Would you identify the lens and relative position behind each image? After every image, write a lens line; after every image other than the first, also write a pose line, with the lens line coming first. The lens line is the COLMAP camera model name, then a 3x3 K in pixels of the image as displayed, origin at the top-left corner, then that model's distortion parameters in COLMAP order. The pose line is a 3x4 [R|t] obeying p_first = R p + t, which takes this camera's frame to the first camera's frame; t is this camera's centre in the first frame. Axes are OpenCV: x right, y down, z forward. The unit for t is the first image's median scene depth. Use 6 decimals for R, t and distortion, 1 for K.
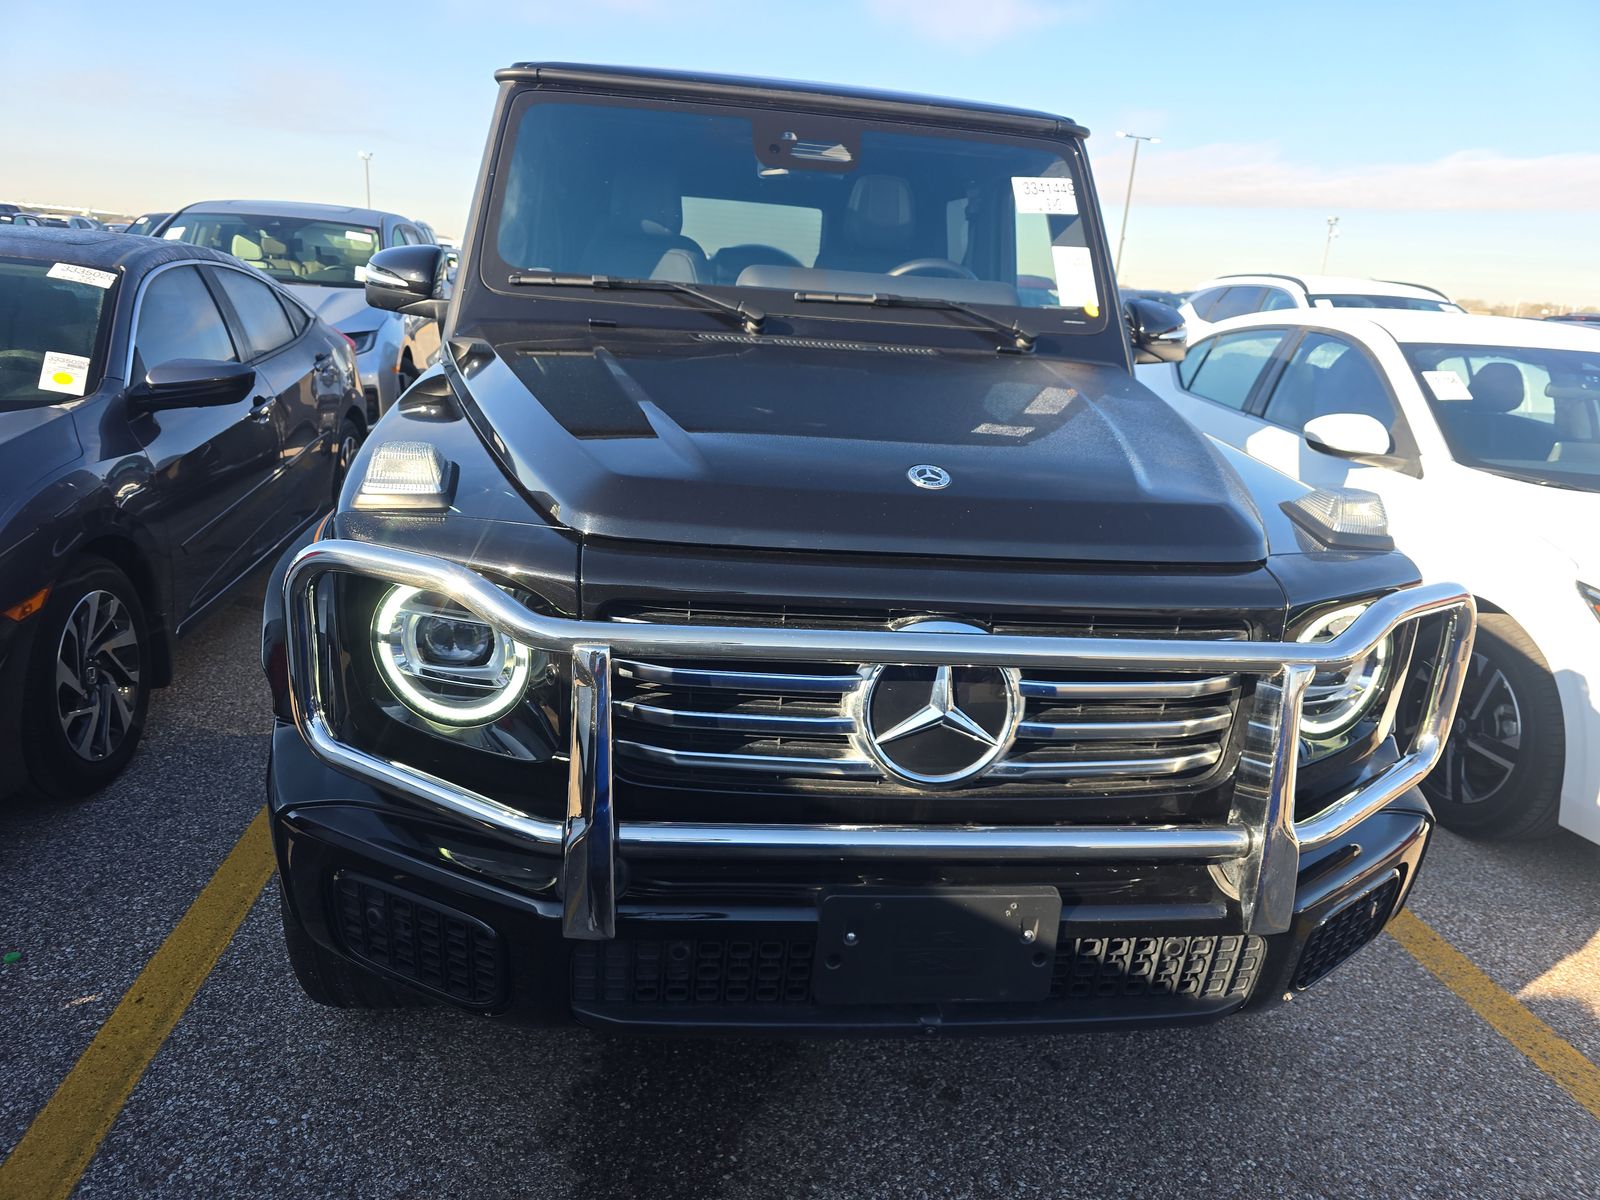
lens RADIAL K [[1086.4, 0, 795.4], [0, 1086.4, 597.3], [0, 0, 1]] dist [0.054489, -0.053515]
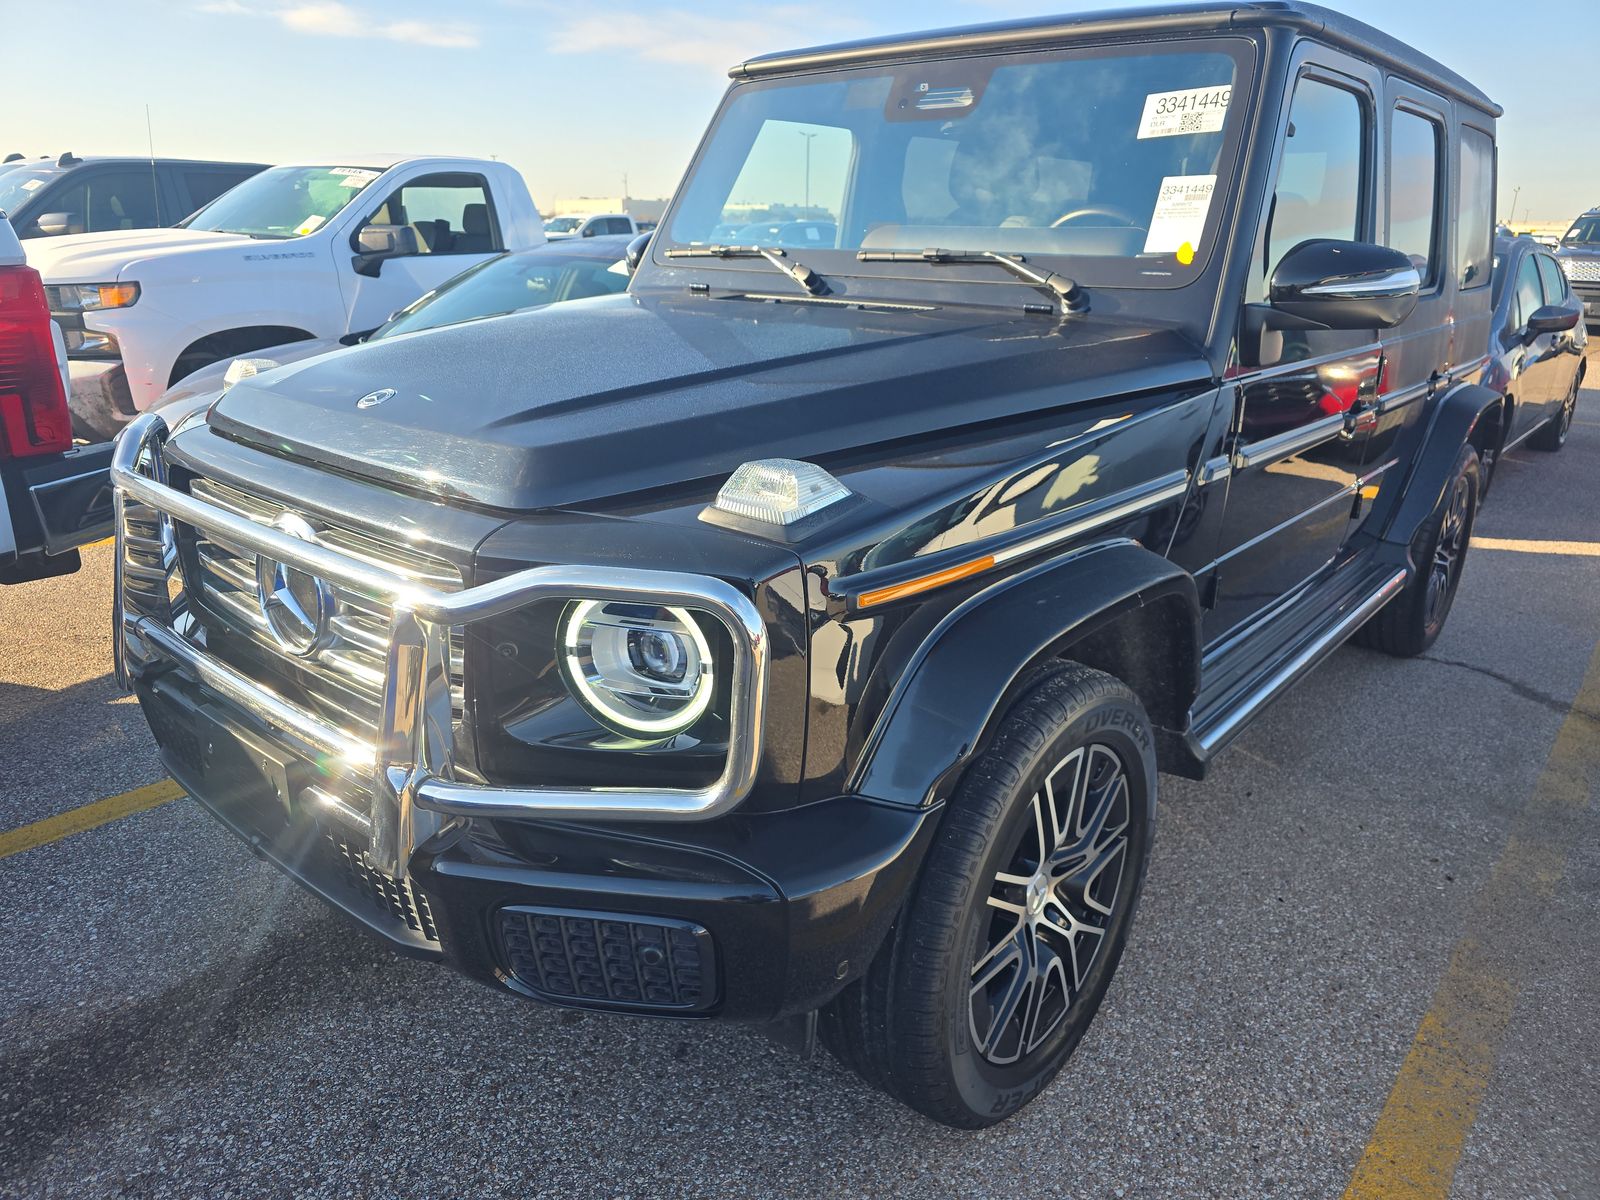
lens RADIAL K [[1086.4, 0, 795.4], [0, 1086.4, 597.3], [0, 0, 1]] dist [0.054489, -0.053515]
pose [[0.665419, 0.178620, -0.724784, 0.856753], [-0.182501, 0.980412, 0.074066, -0.044184], [0.723817, 0.082989, 0.684983, 0.367314]]
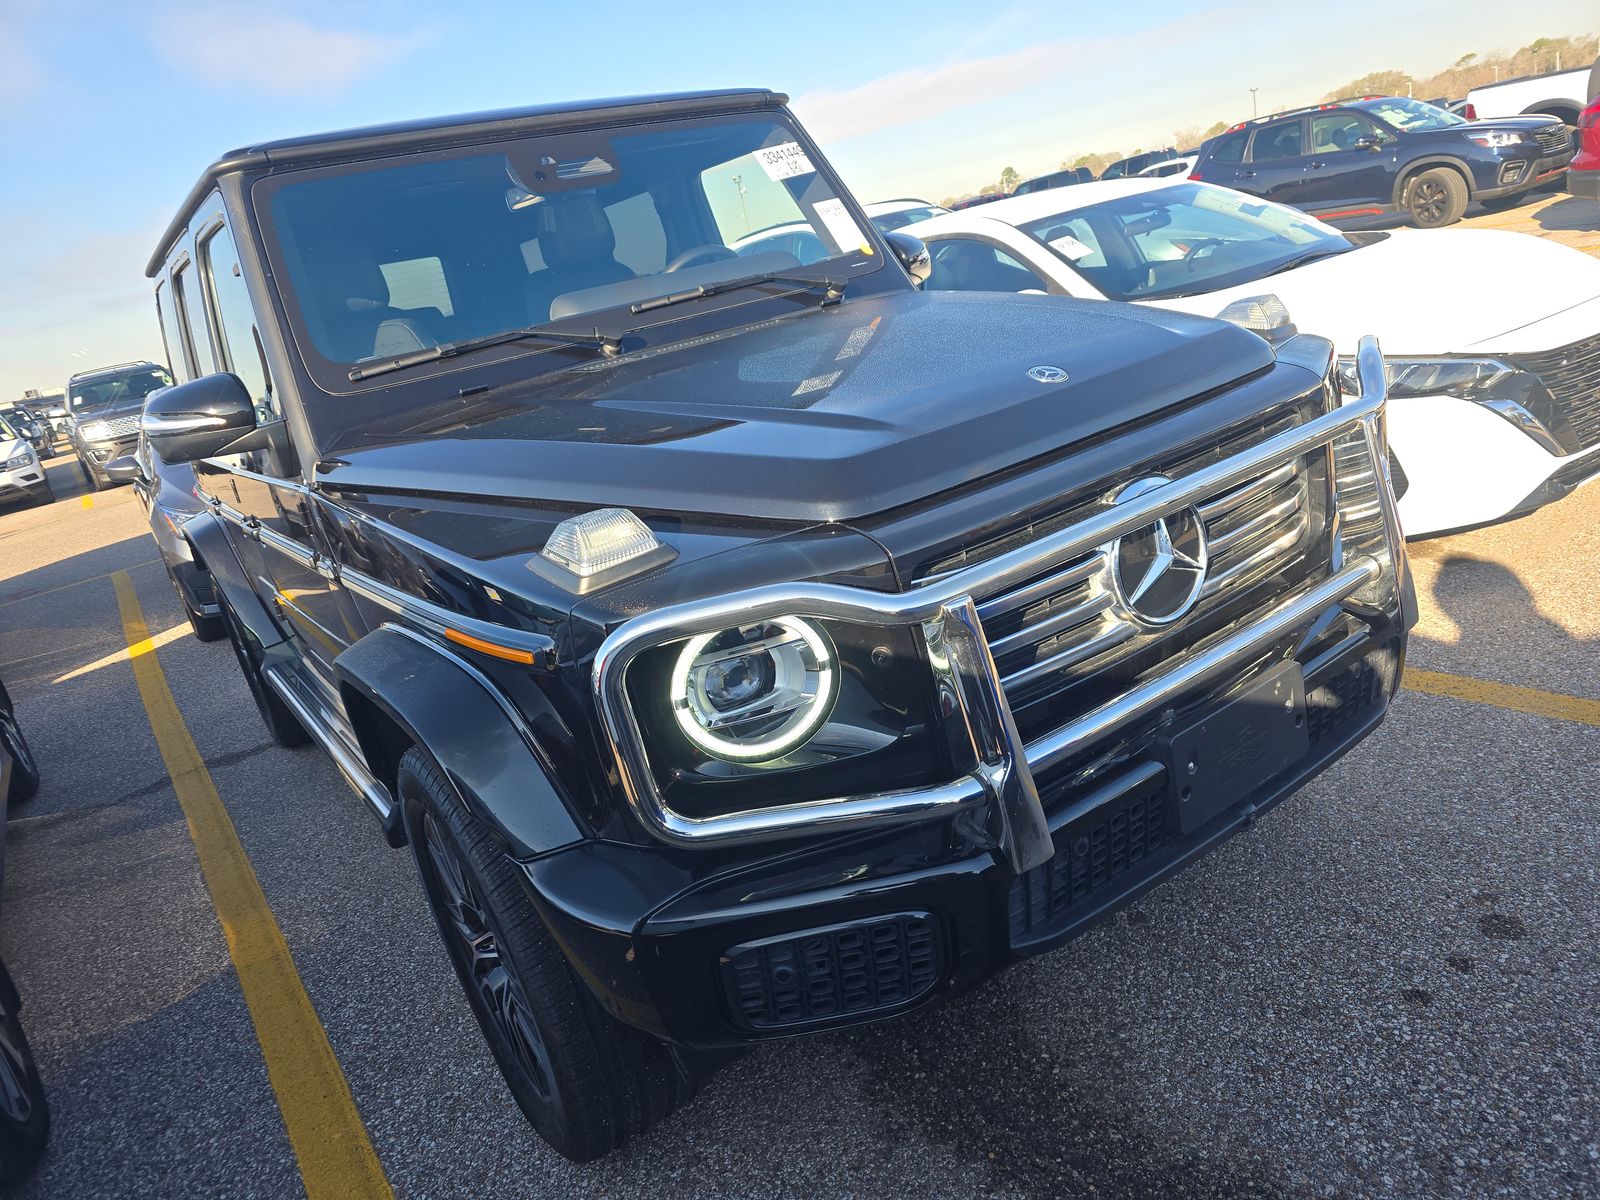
lens RADIAL K [[1086.4, 0, 795.4], [0, 1086.4, 597.3], [0, 0, 1]] dist [0.054489, -0.053515]
pose [[0.852676, -0.374950, 0.363806, -0.393098], [0.379134, 0.923203, 0.062881, -0.046612], [-0.359444, 0.084314, 0.929350, 0.050955]]
